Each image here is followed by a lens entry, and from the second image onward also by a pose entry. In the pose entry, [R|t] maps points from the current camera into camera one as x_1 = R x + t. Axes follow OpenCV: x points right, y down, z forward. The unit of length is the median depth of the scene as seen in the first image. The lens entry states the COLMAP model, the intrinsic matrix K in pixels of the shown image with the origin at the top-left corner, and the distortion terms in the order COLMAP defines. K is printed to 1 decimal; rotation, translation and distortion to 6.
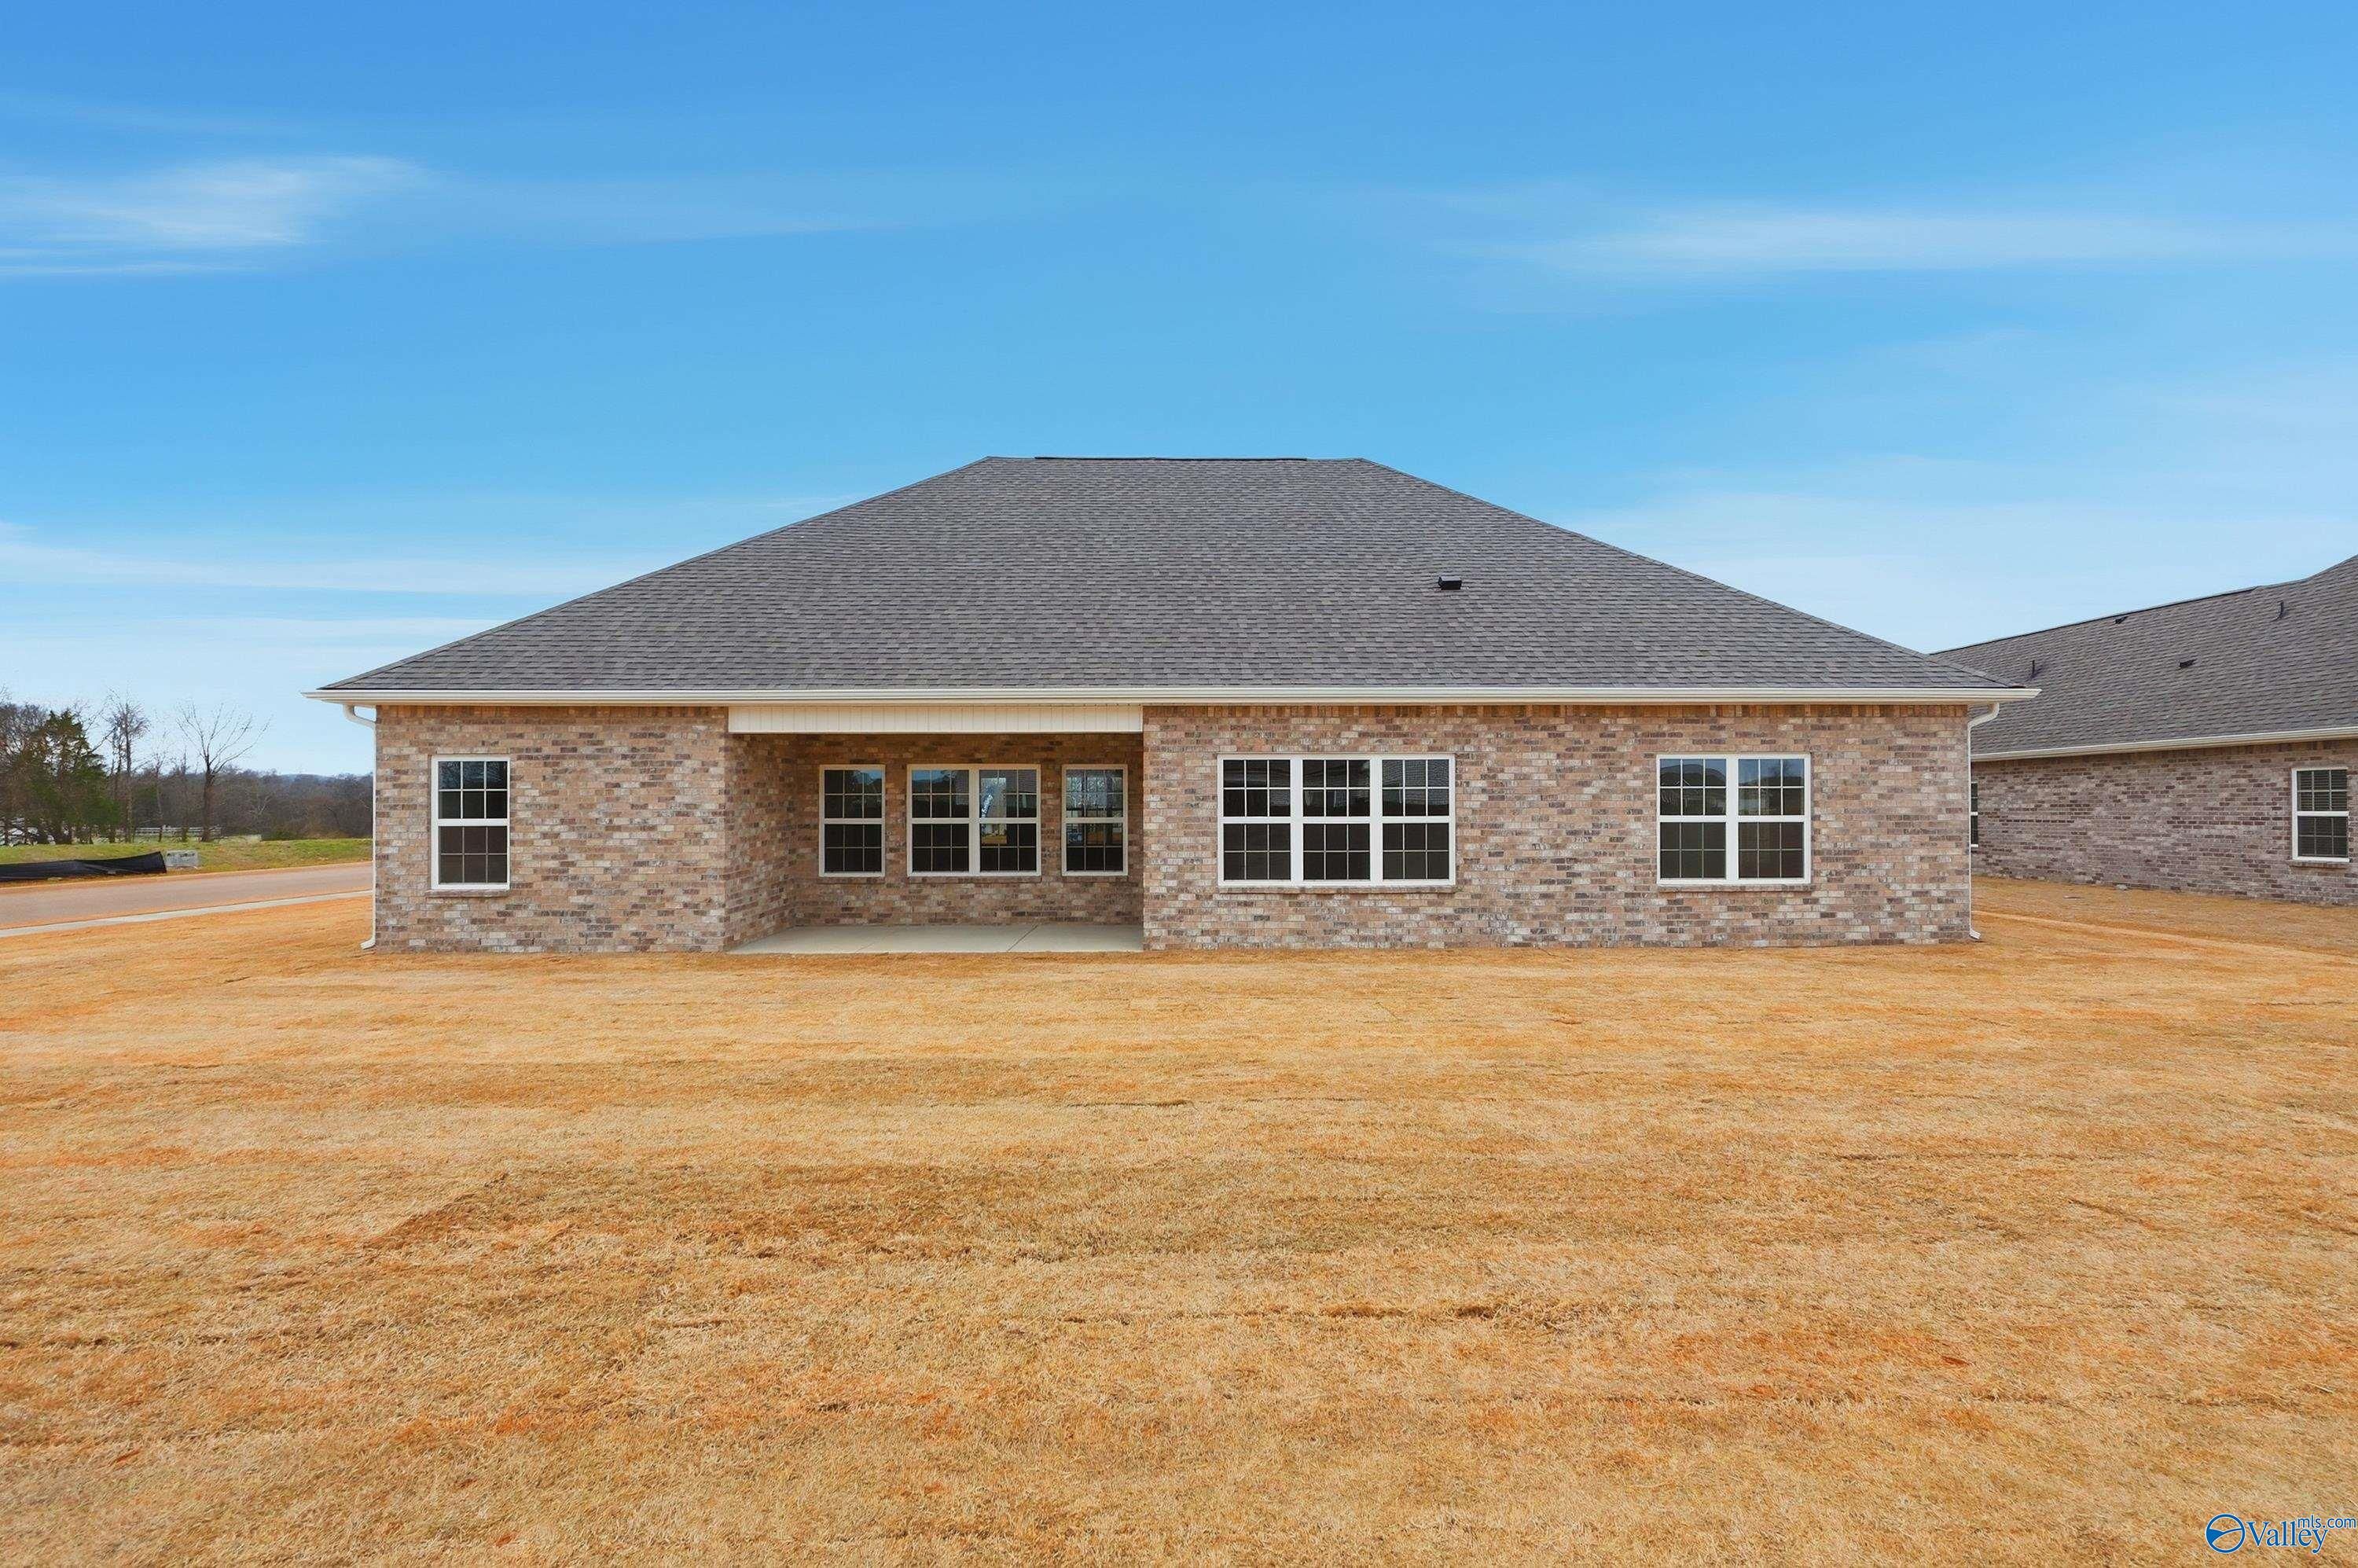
lens RADIAL K [[1055.3, 0, 1119.7], [0, 1055.3, 807.9], [0, 0, 1]] dist [-0.003115, -0.000086]
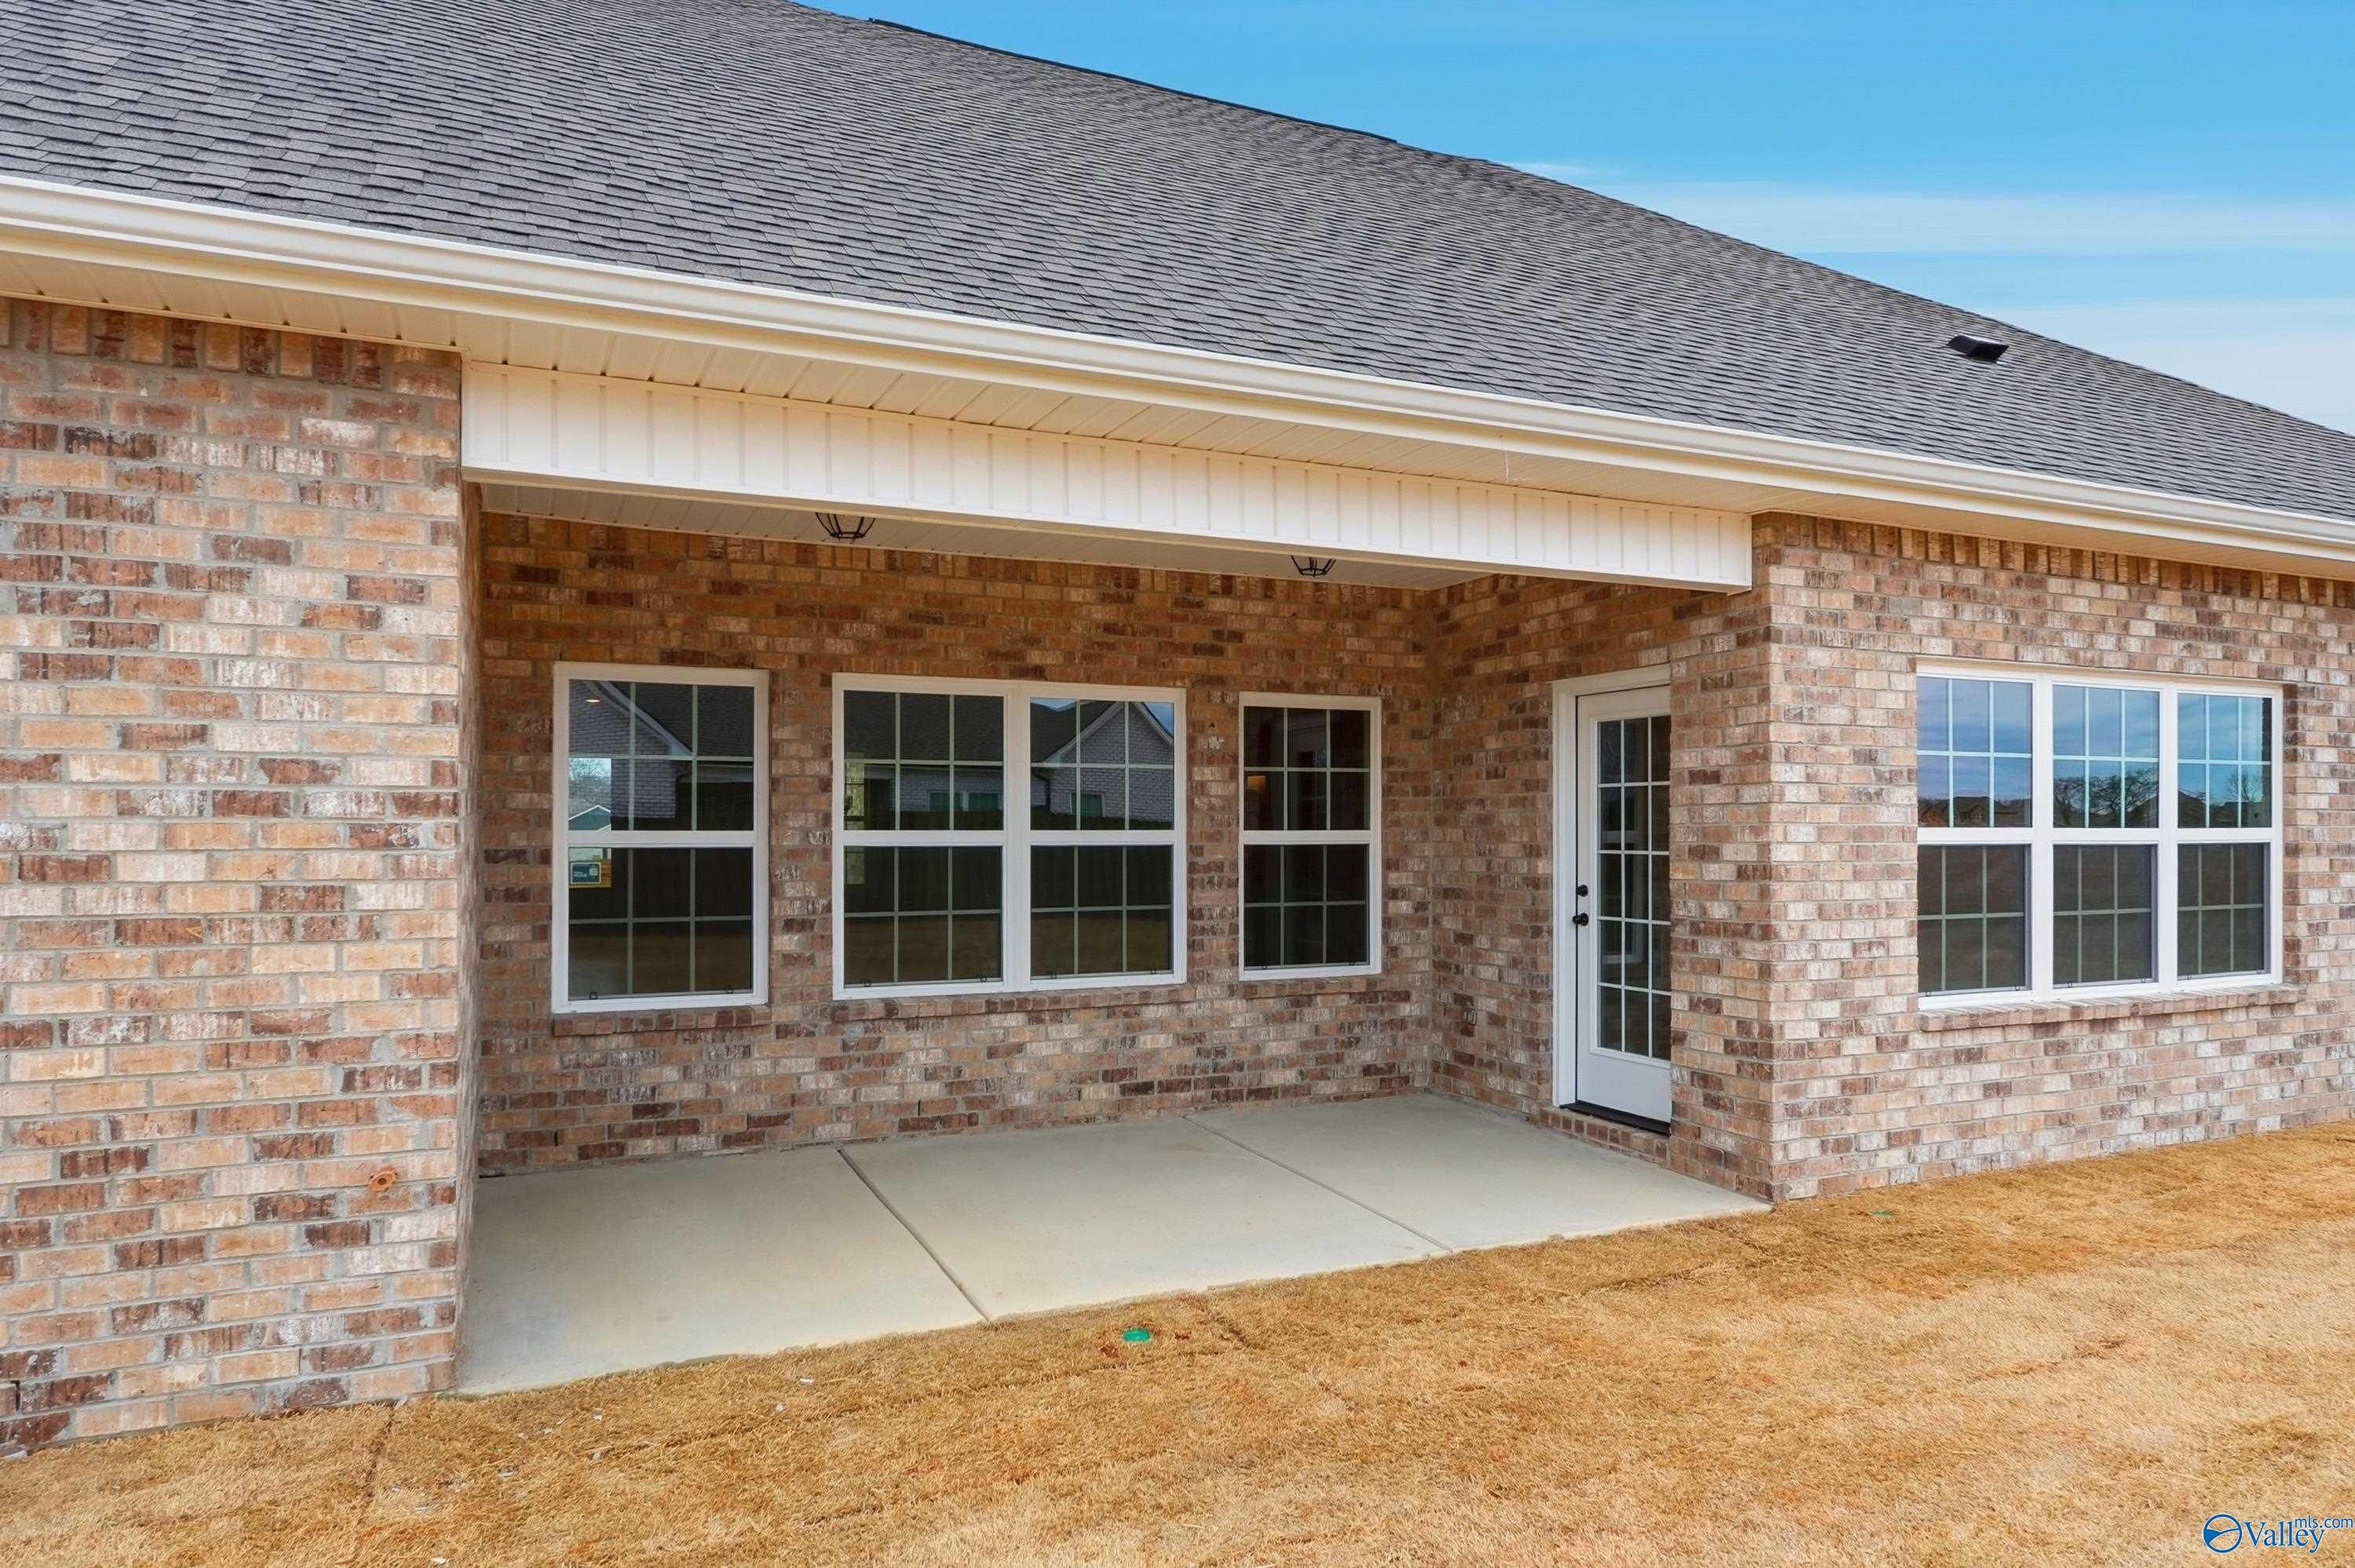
lens RADIAL K [[1492.6, 0, 1181.2], [0, 1492.6, 831.5], [0, 0, 1]] dist [-0.000382, -0.001345]
pose [[0.911563, 0.002714, 0.411152, -0.361377], [-0.005226, 0.999974, 0.004985, 0.008706], [-0.411128, -0.006693, 0.911553, 0.622994]]
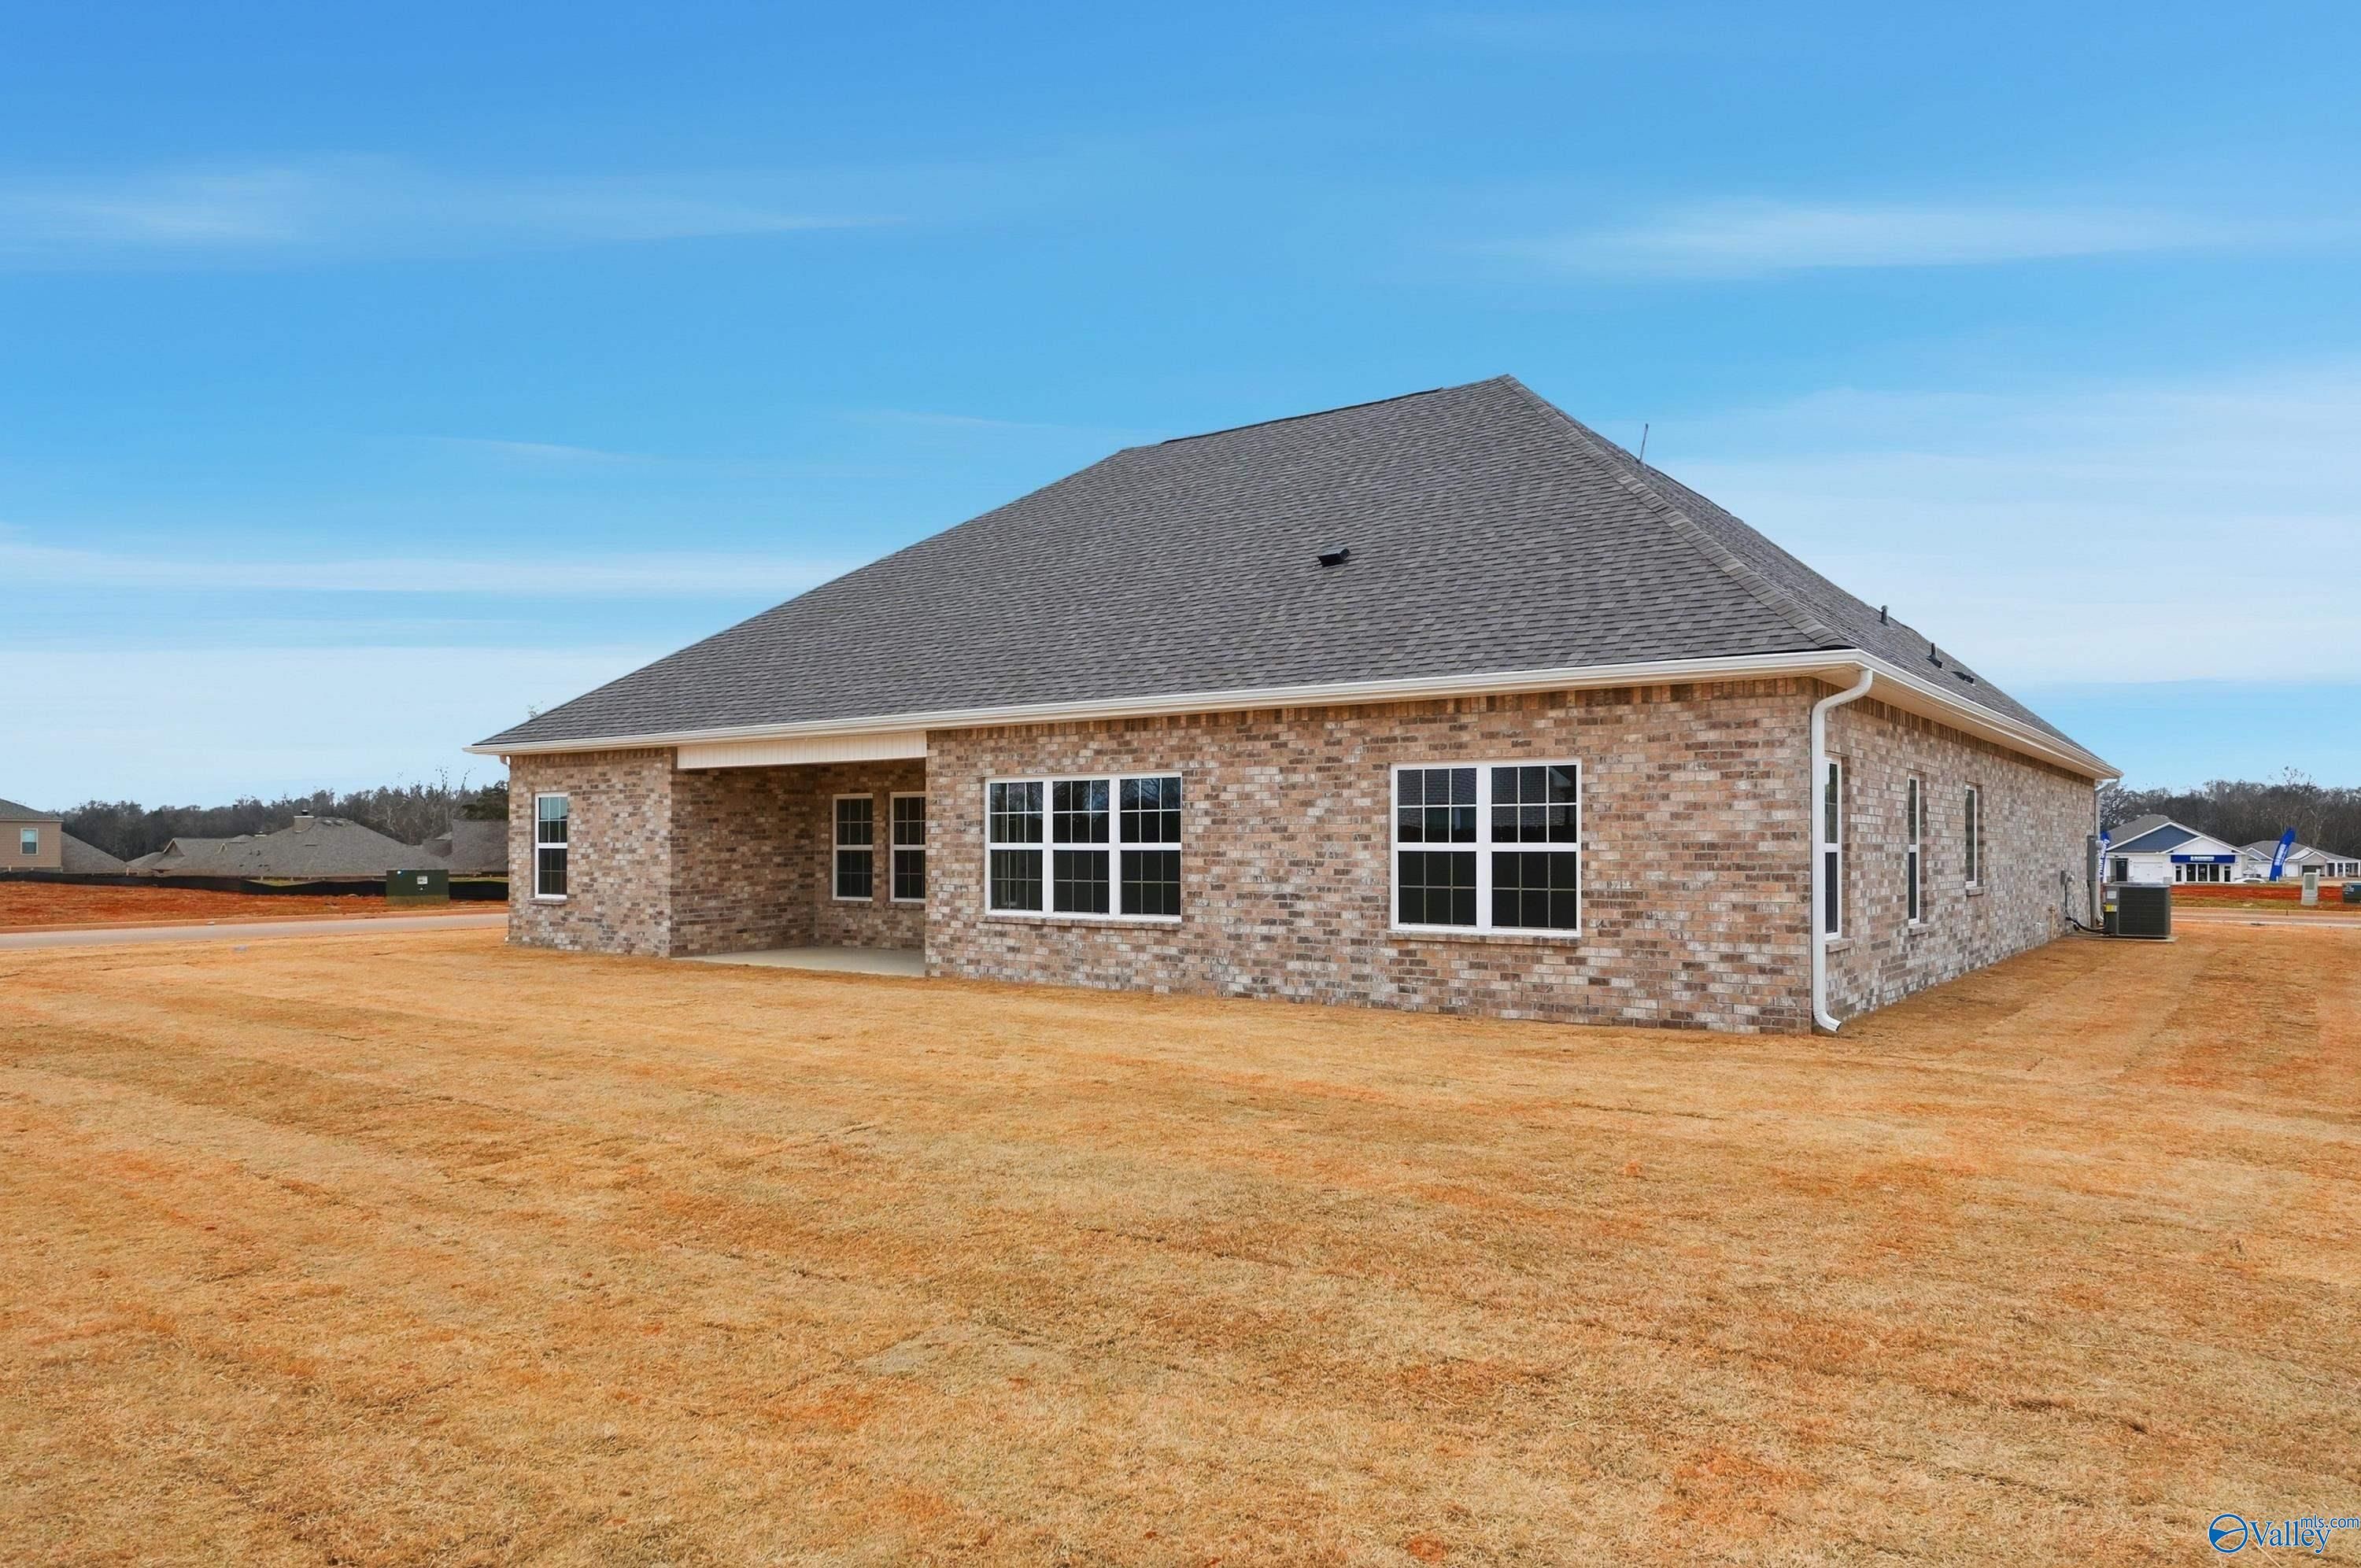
lens RADIAL K [[1496.3, 0, 1184.2], [0, 1496.3, 831.6], [0, 0, 1]] dist [-0.000382, -0.001345]
pose [[0.803646, -0.001795, -0.595105, 1.053787], [0.003026, 0.999995, 0.001070, -0.002578], [0.595100, -0.002661, 0.803647, 0.010856]]
